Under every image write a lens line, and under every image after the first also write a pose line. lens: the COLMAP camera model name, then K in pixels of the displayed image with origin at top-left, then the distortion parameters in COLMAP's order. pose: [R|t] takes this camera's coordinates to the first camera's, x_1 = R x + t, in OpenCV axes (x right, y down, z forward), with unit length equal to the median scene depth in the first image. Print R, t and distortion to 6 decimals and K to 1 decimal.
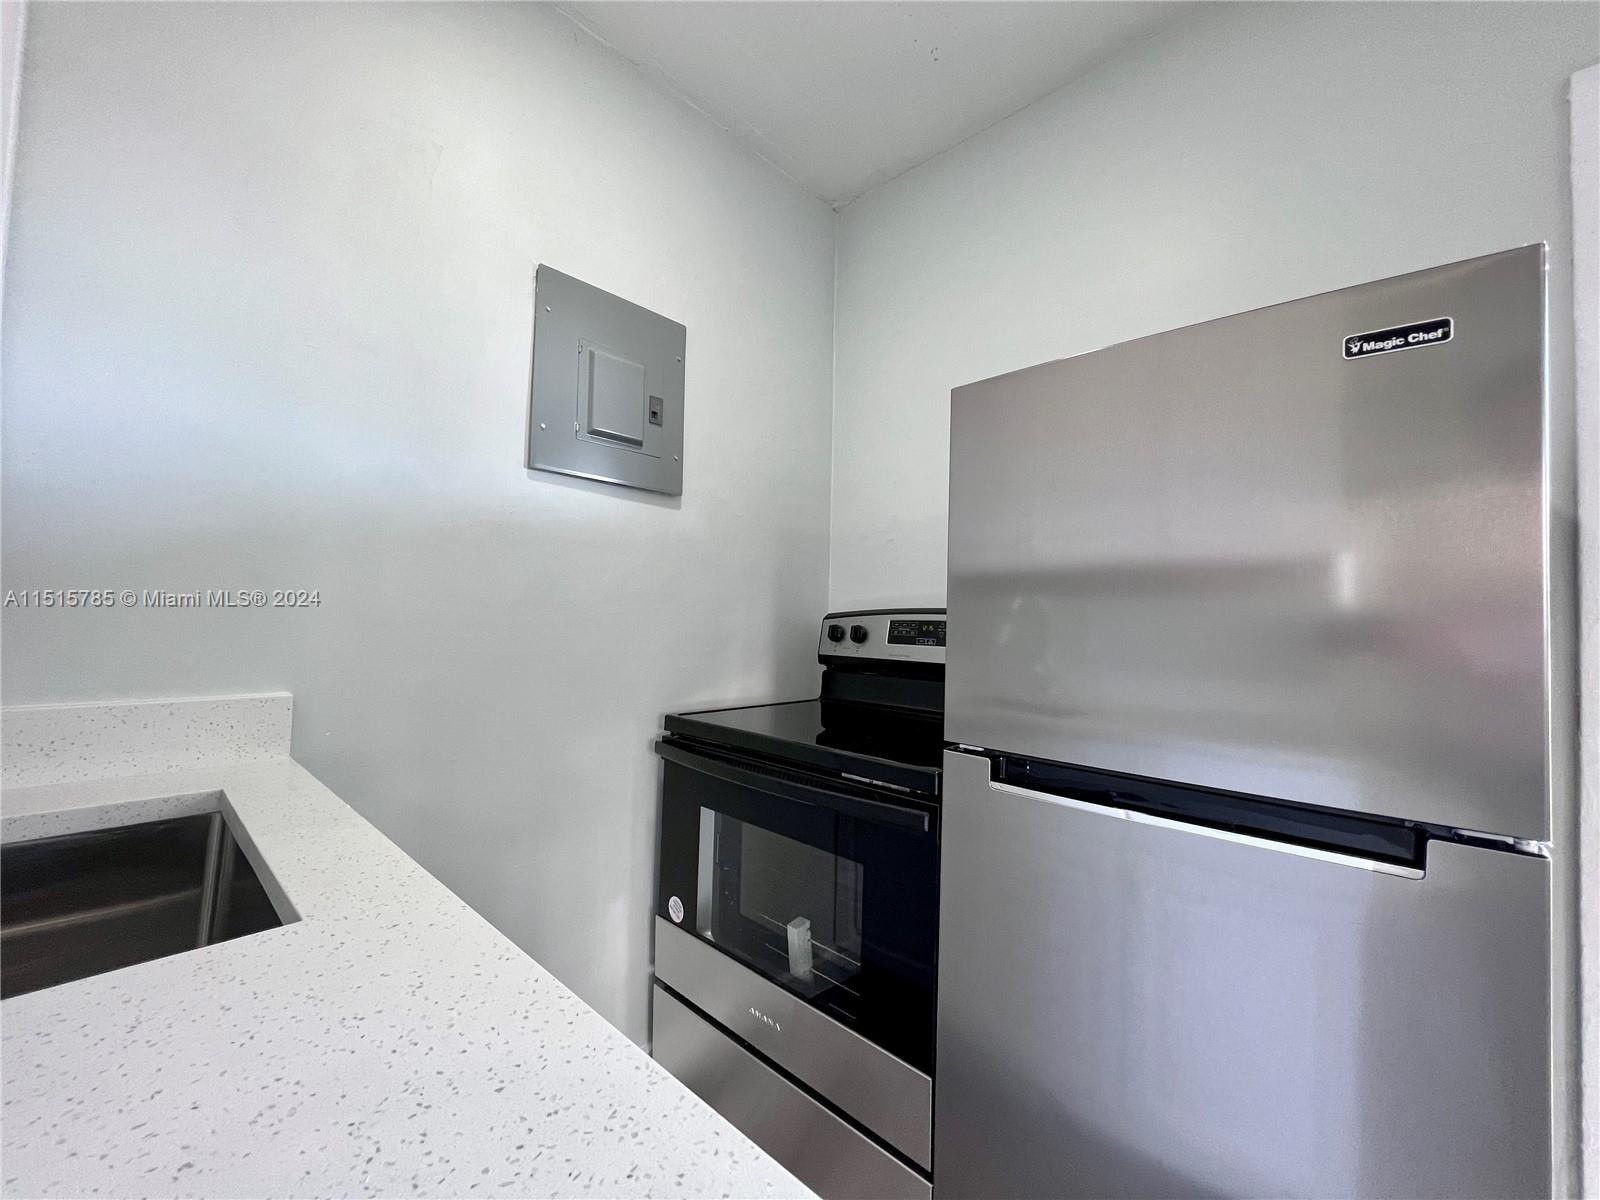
lens RADIAL K [[639.9, 0, 794.1], [0, 639.9, 597.9], [0, 0, 1]] dist [-0.001737, 0.000658]
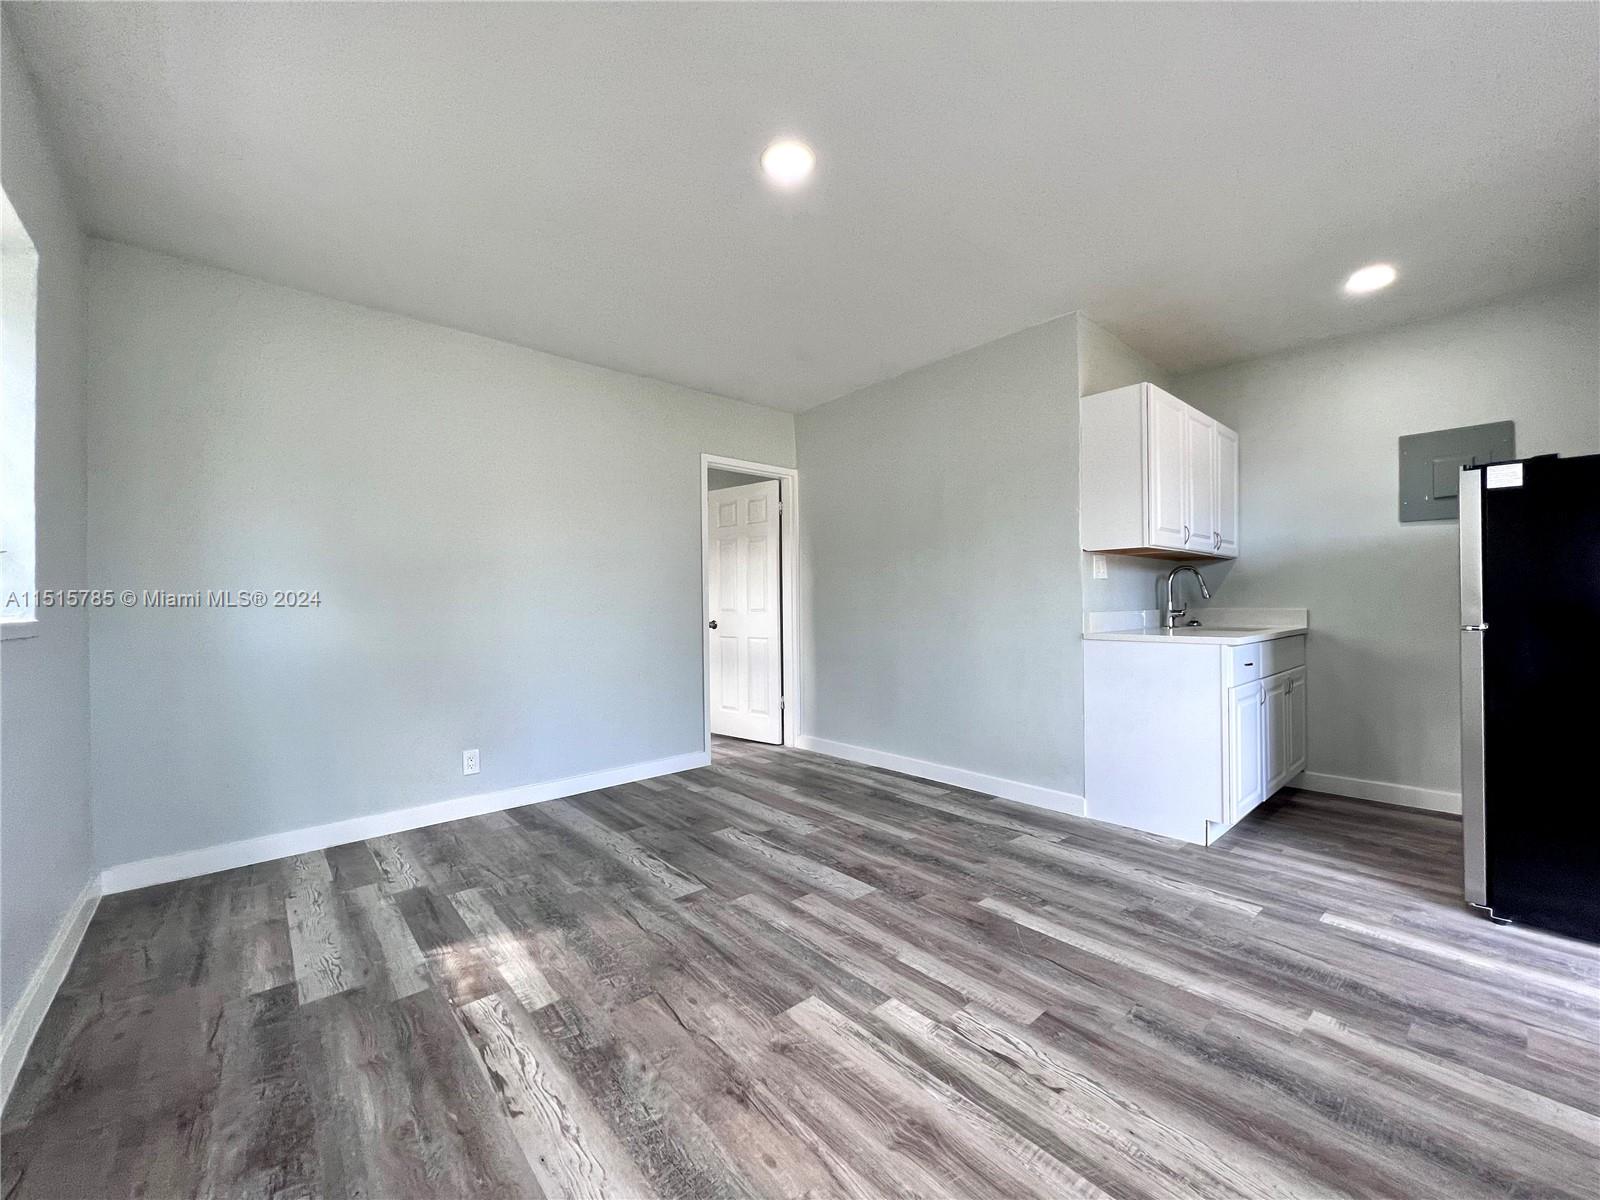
lens RADIAL K [[639.9, 0, 797.2], [0, 639.9, 598.6], [0, 0, 1]] dist [-0.001737, 0.000658]
pose [[-0.082622, -0.027686, -0.996196, 1.948873], [0.037658, 0.998813, -0.030882, 0.067024], [0.995869, -0.040066, -0.081481, -0.975744]]
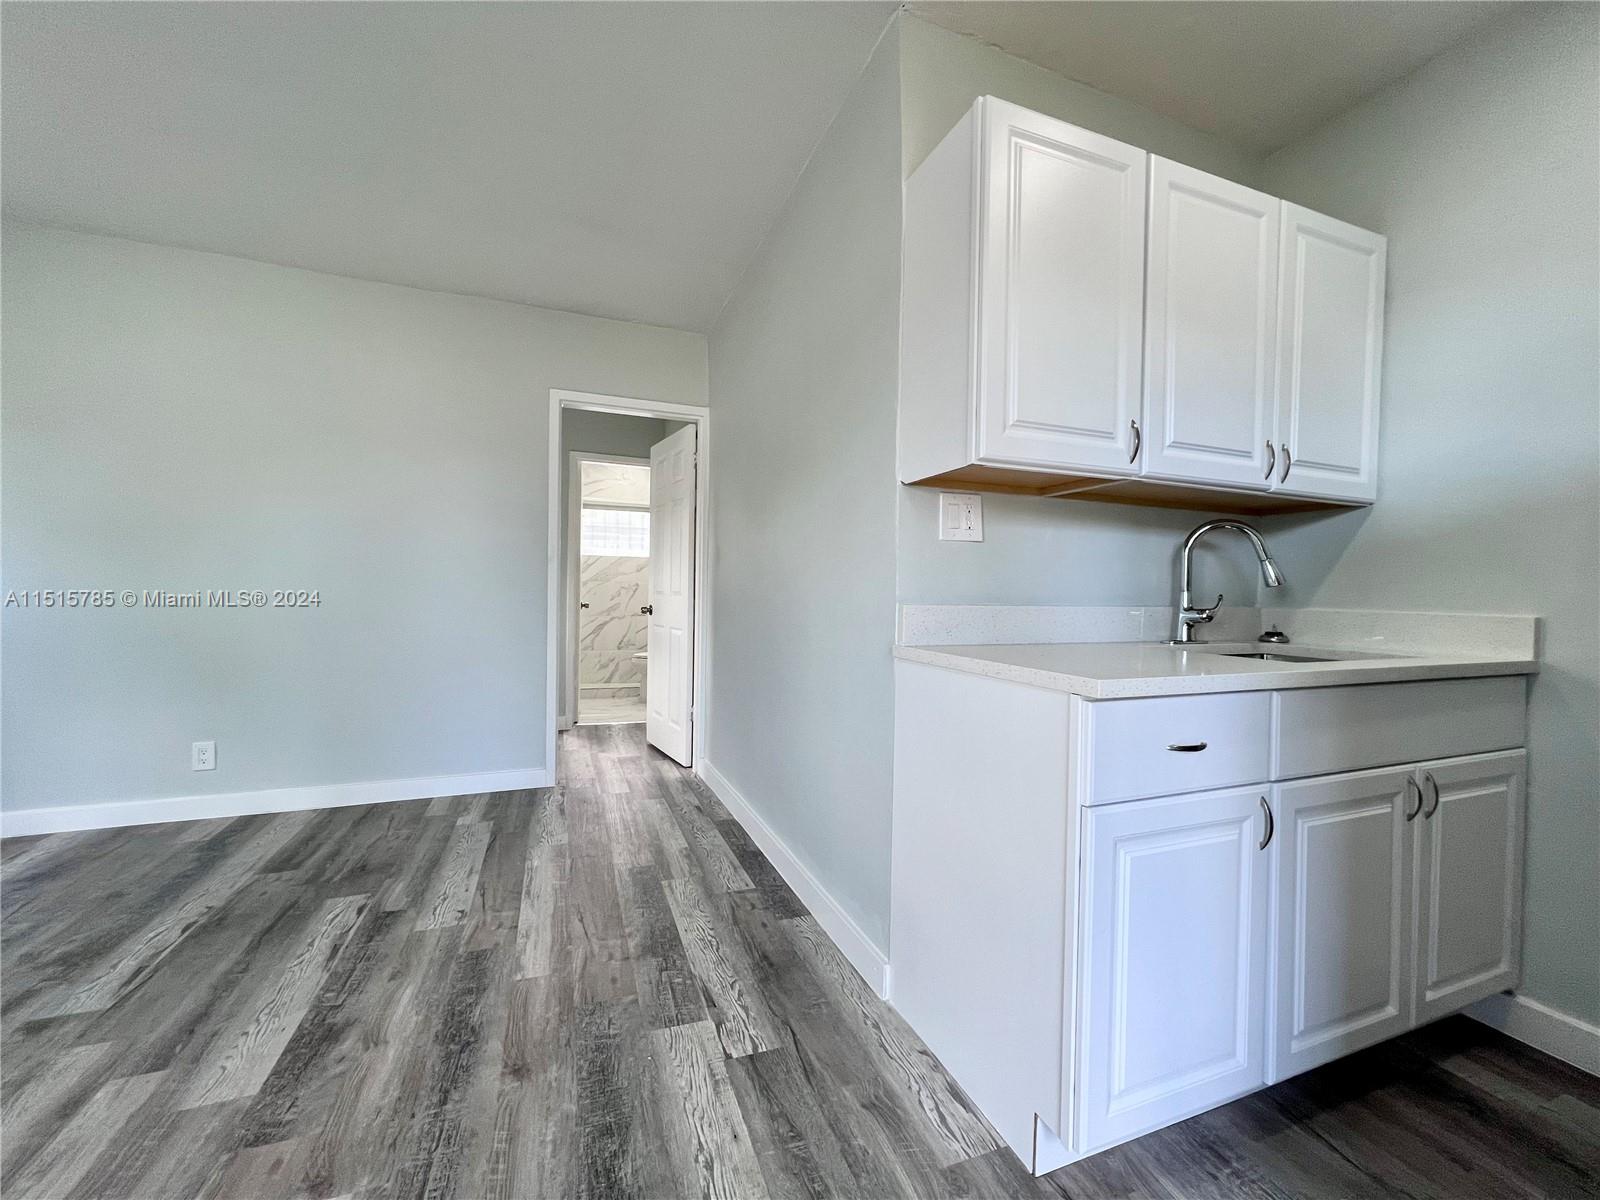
lens RADIAL K [[639.9, 0, 796.7], [0, 639.9, 597.3], [0, 0, 1]] dist [-0.001737, 0.000658]
pose [[-0.425147, -0.020850, -0.904884, 0.836328], [0.001812, 0.999713, -0.023886, 0.096208], [0.905123, -0.011795, -0.424987, 0.080351]]
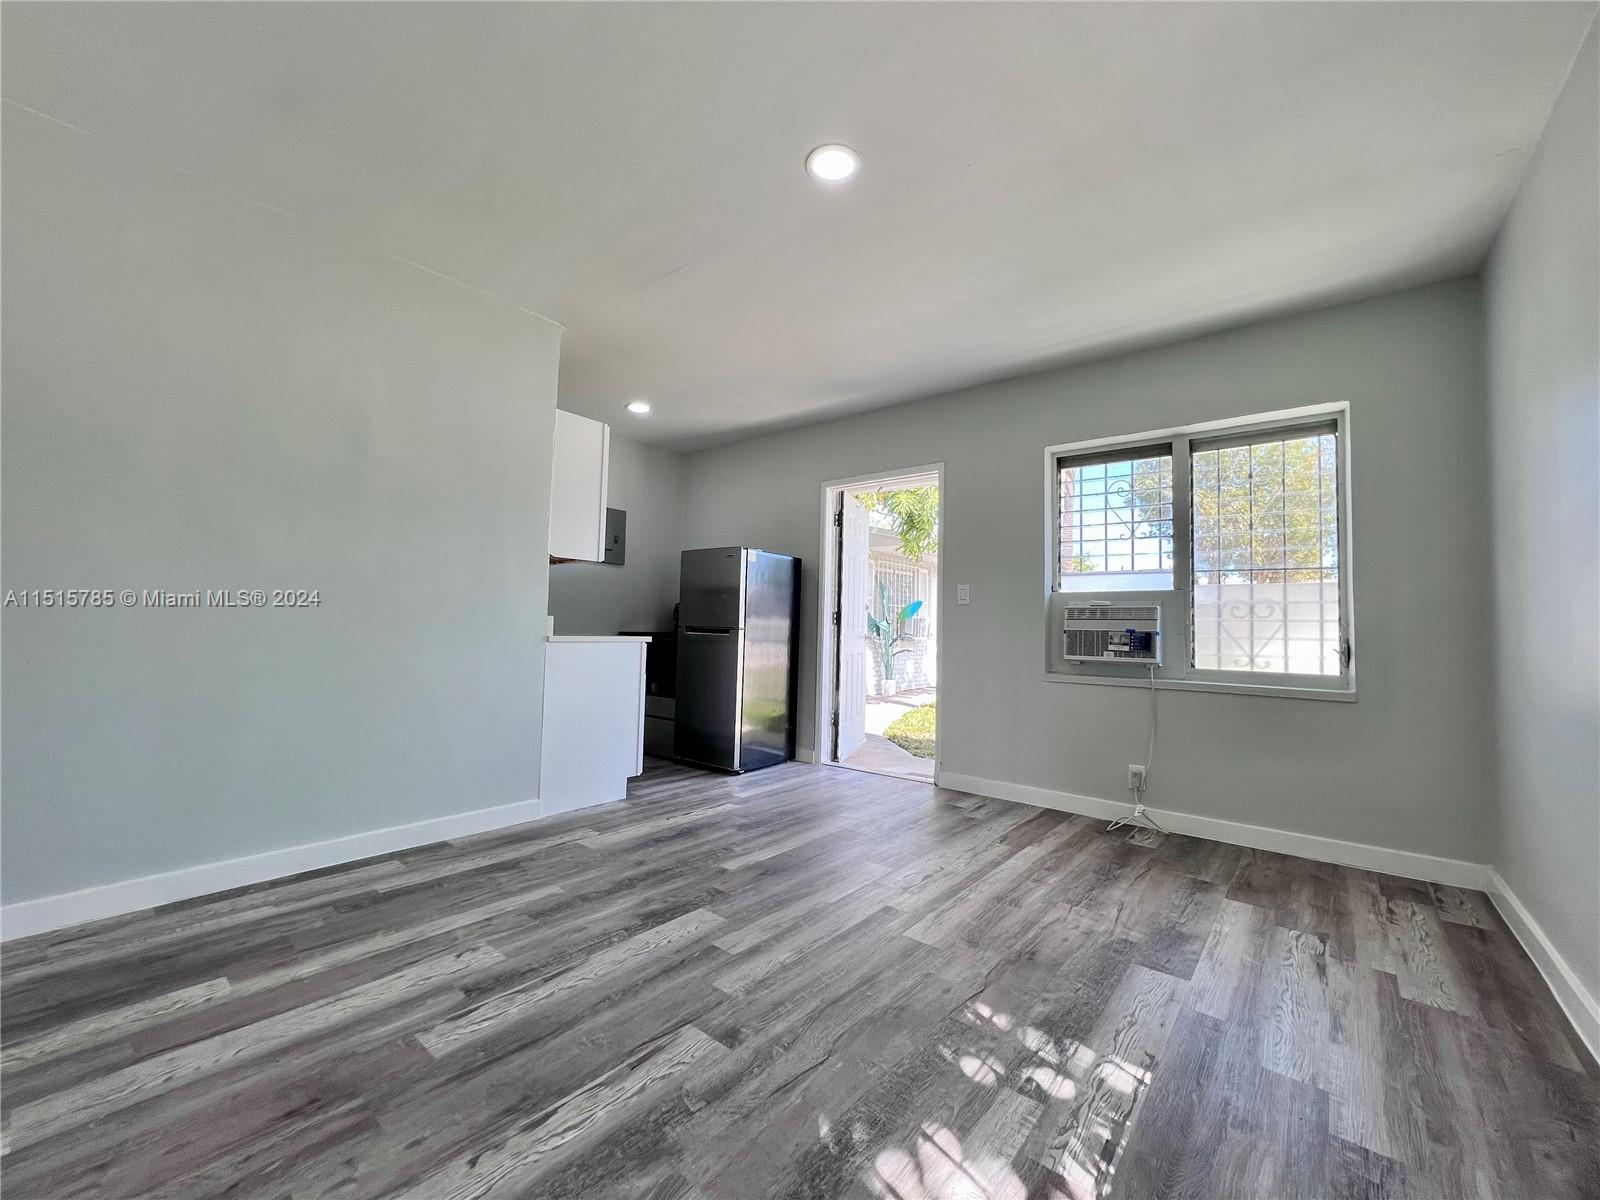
lens RADIAL K [[639.9, 0, 796.9], [0, 639.9, 598.7], [0, 0, 1]] dist [-0.001737, 0.000658]
pose [[0.996482, 0.007314, 0.083484, 0.448622], [-0.006229, 0.999893, -0.013243, 0.049276], [-0.083572, 0.012676, 0.996421, -2.409649]]
